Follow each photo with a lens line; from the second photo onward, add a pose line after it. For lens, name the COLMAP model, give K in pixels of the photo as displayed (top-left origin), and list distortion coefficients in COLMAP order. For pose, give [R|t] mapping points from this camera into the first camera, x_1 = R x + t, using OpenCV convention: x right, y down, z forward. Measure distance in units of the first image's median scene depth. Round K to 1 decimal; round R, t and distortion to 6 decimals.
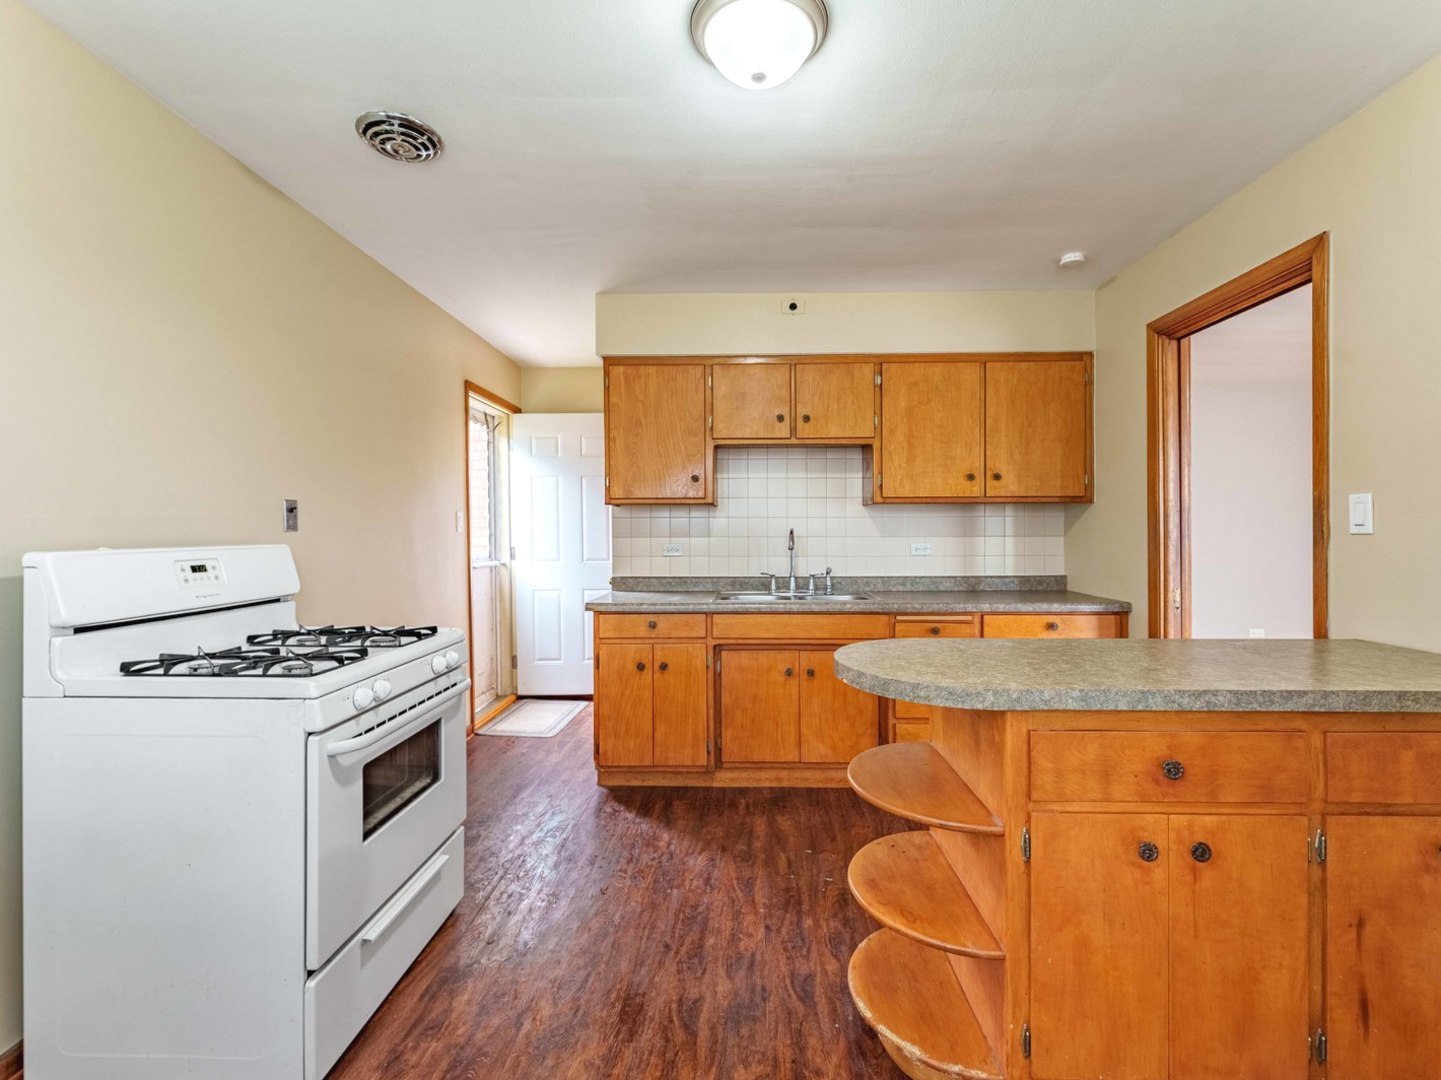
lens RADIAL K [[666.7, 0, 740.4], [0, 666.7, 531.0], [0, 0, 1]] dist [0.005506, -0.000367]
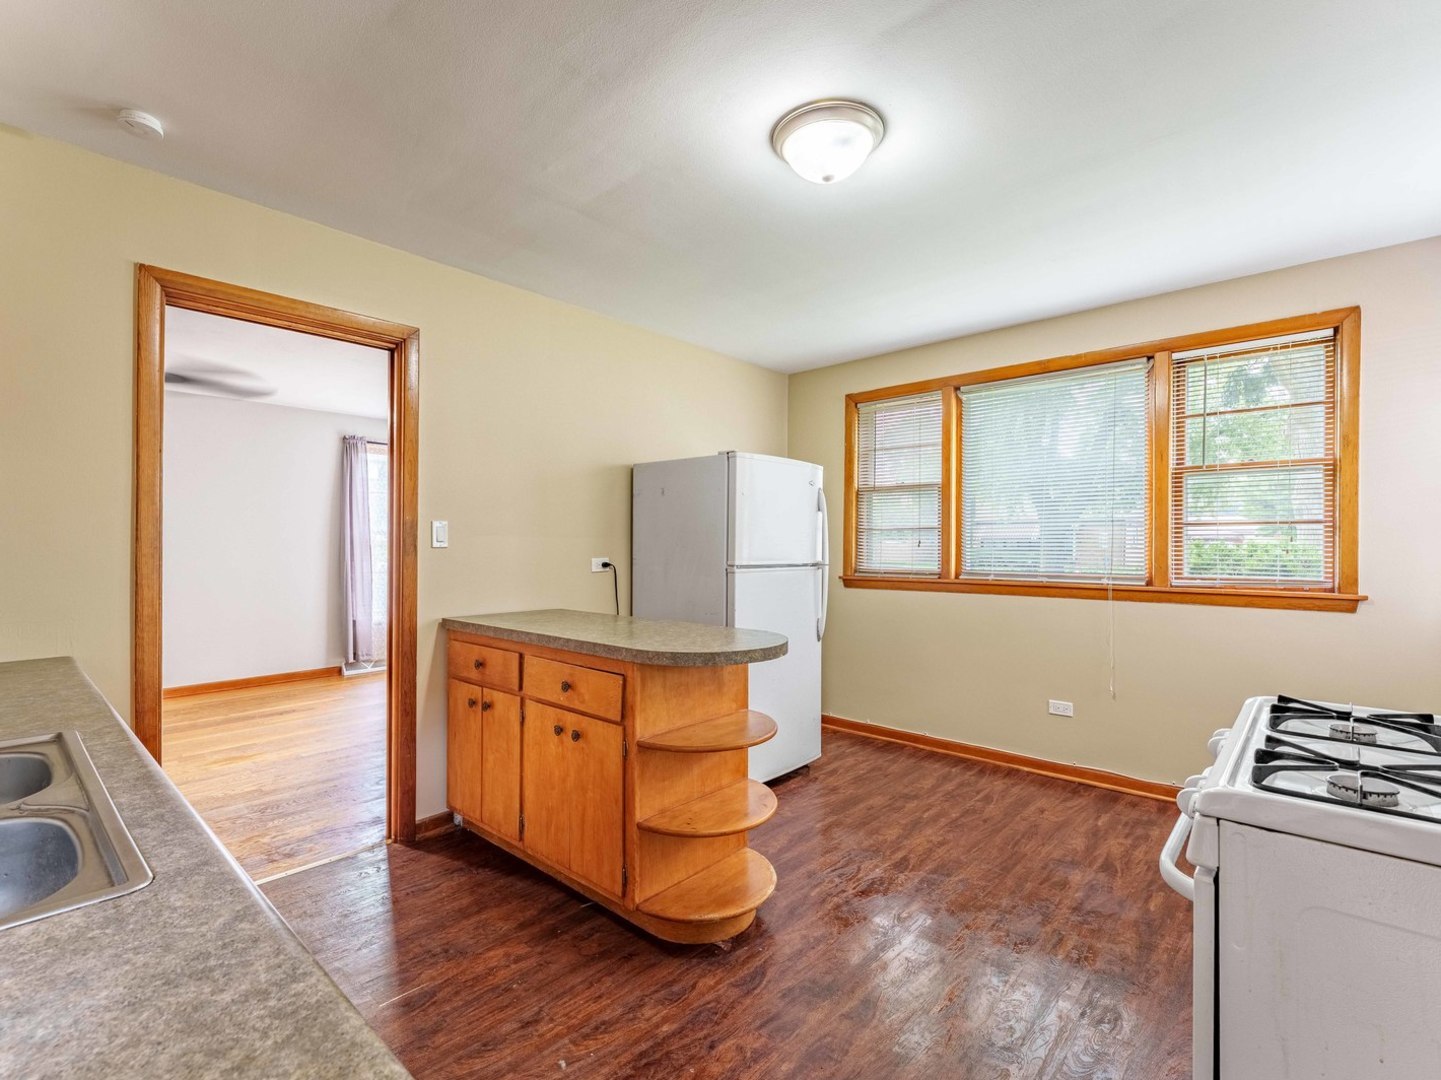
lens RADIAL K [[666.7, 0, 717.4], [0, 666.7, 549.3], [0, 0, 1]] dist [0.005506, -0.000367]
pose [[-0.748497, -0.005994, 0.663111, -0.343501], [0.001689, 0.999939, 0.010944, -0.004453], [-0.663136, 0.009312, -0.748441, 1.116457]]
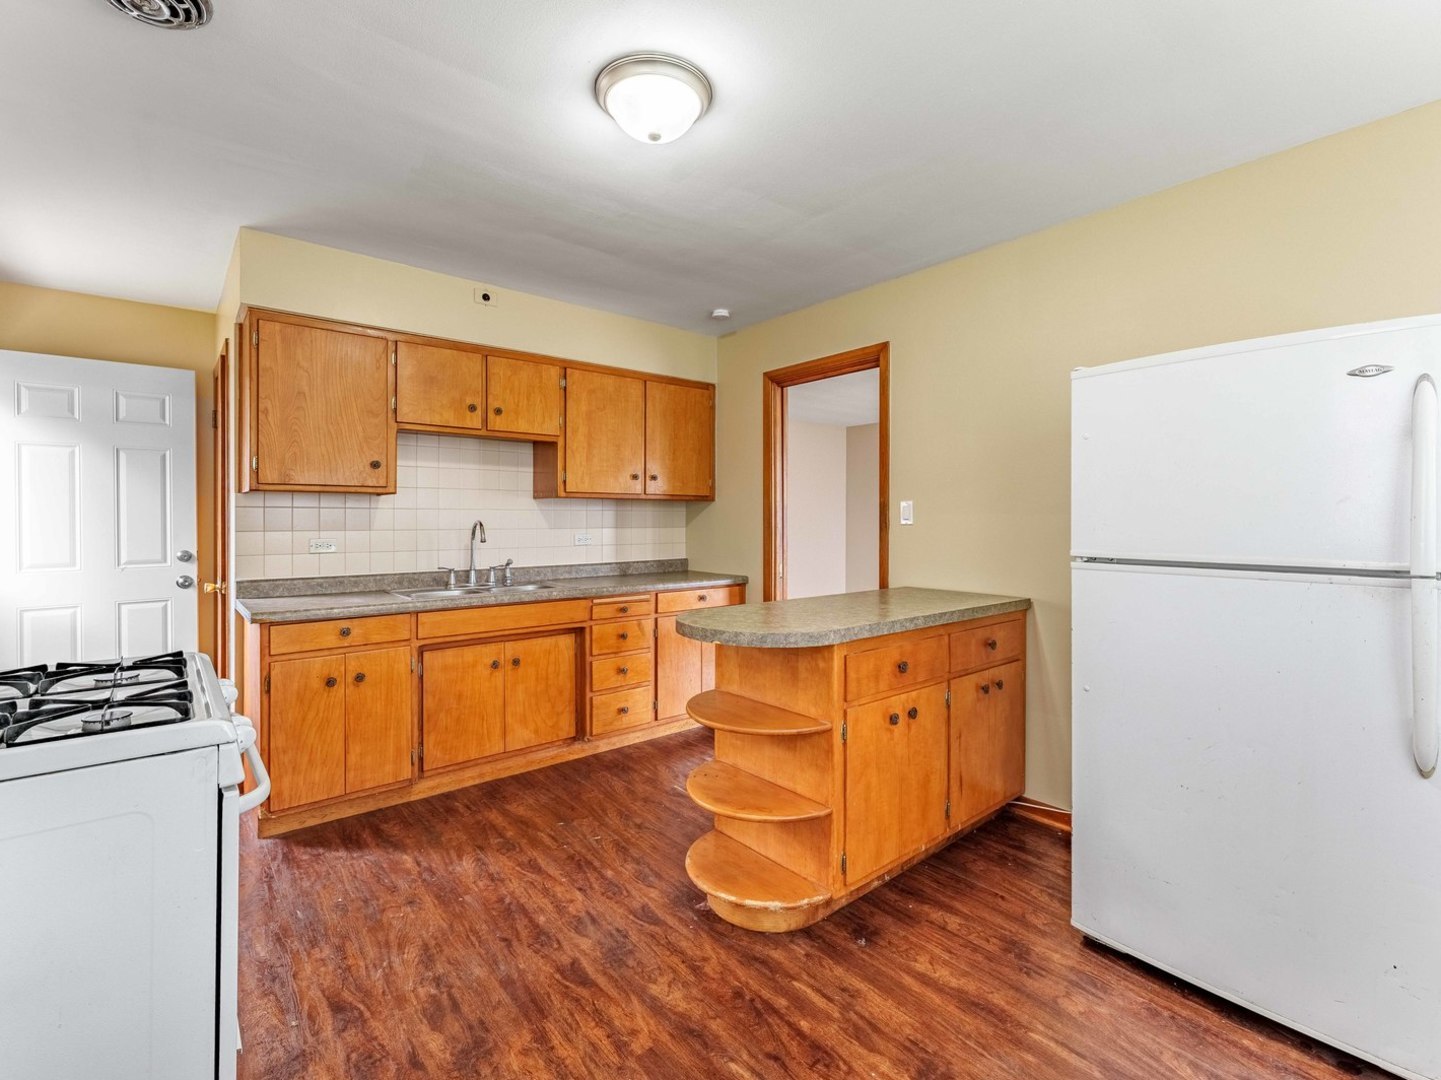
lens RADIAL K [[666.7, 0, 726.1], [0, 666.7, 520.5], [0, 0, 1]] dist [0.005506, -0.000367]
pose [[0.751173, 0.001501, 0.660103, -0.350758], [0.000826, 0.999994, -0.003213, -0.000700], [-0.660104, 0.002958, 0.751168, 0.020378]]
